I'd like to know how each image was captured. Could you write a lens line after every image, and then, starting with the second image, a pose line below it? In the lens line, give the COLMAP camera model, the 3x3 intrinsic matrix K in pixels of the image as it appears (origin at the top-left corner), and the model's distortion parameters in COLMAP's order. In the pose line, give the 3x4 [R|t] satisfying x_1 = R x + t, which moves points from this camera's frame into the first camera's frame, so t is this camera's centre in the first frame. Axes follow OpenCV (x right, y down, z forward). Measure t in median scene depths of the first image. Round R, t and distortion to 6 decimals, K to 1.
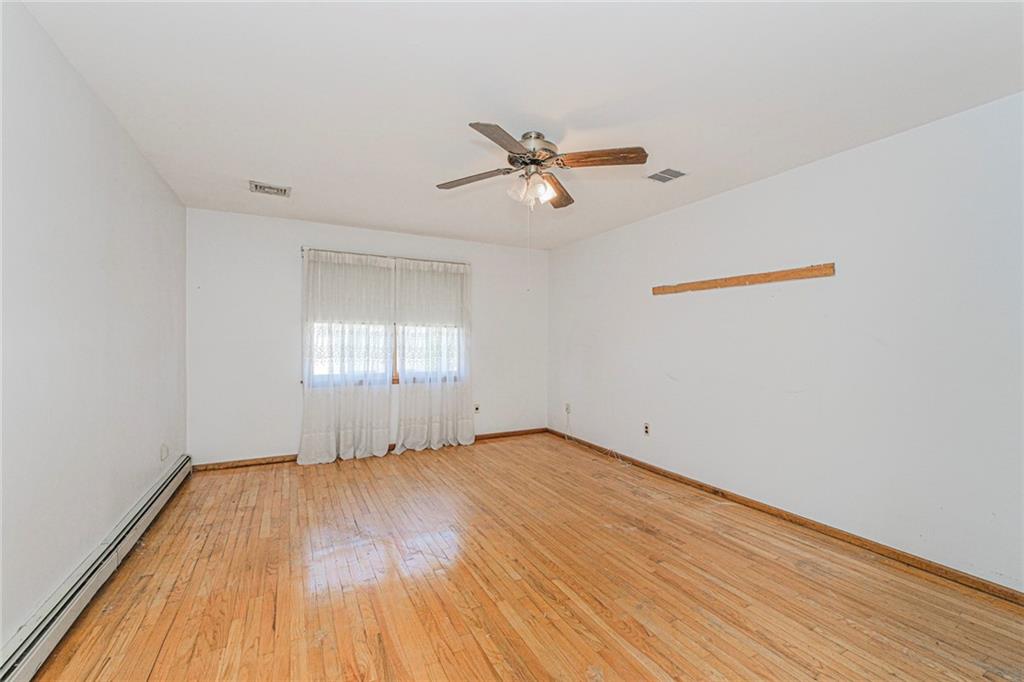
lens RADIAL K [[427.7, 0, 511.6], [0, 427.7, 338.9], [0, 0, 1]] dist [-0.002167, -0.000033]
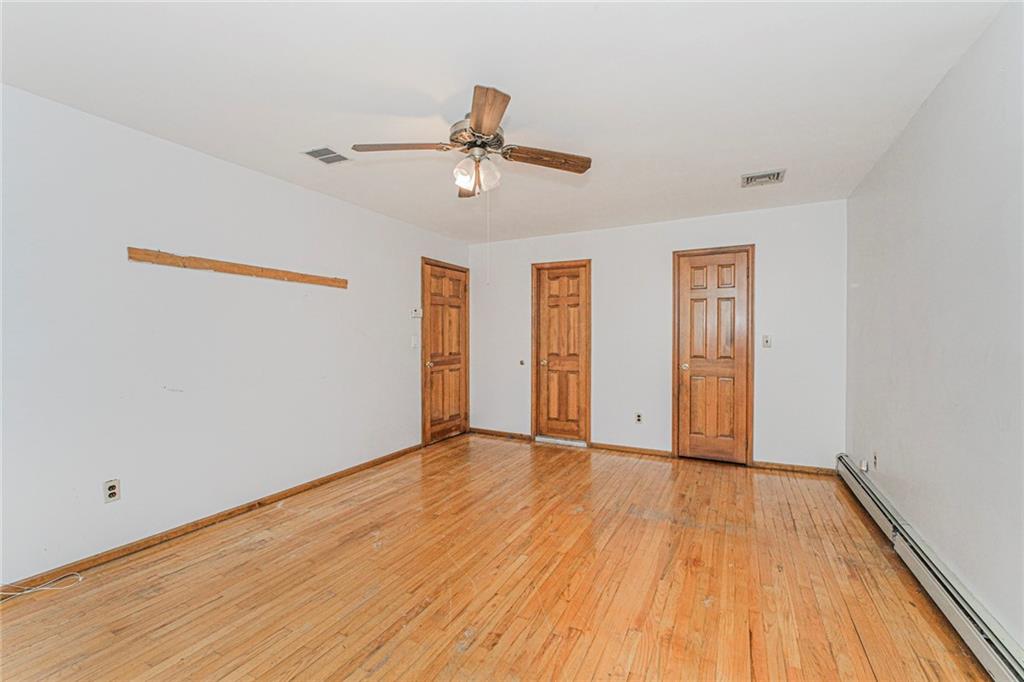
lens RADIAL K [[427.7, 0, 511.4], [0, 427.7, 341.2], [0, 0, 1]] dist [-0.002167, -0.000033]
pose [[-0.569383, -0.016359, 0.821910, -0.647641], [-0.006342, 0.999860, 0.015507, -0.002350], [-0.822048, 0.003617, -0.569406, 1.251695]]
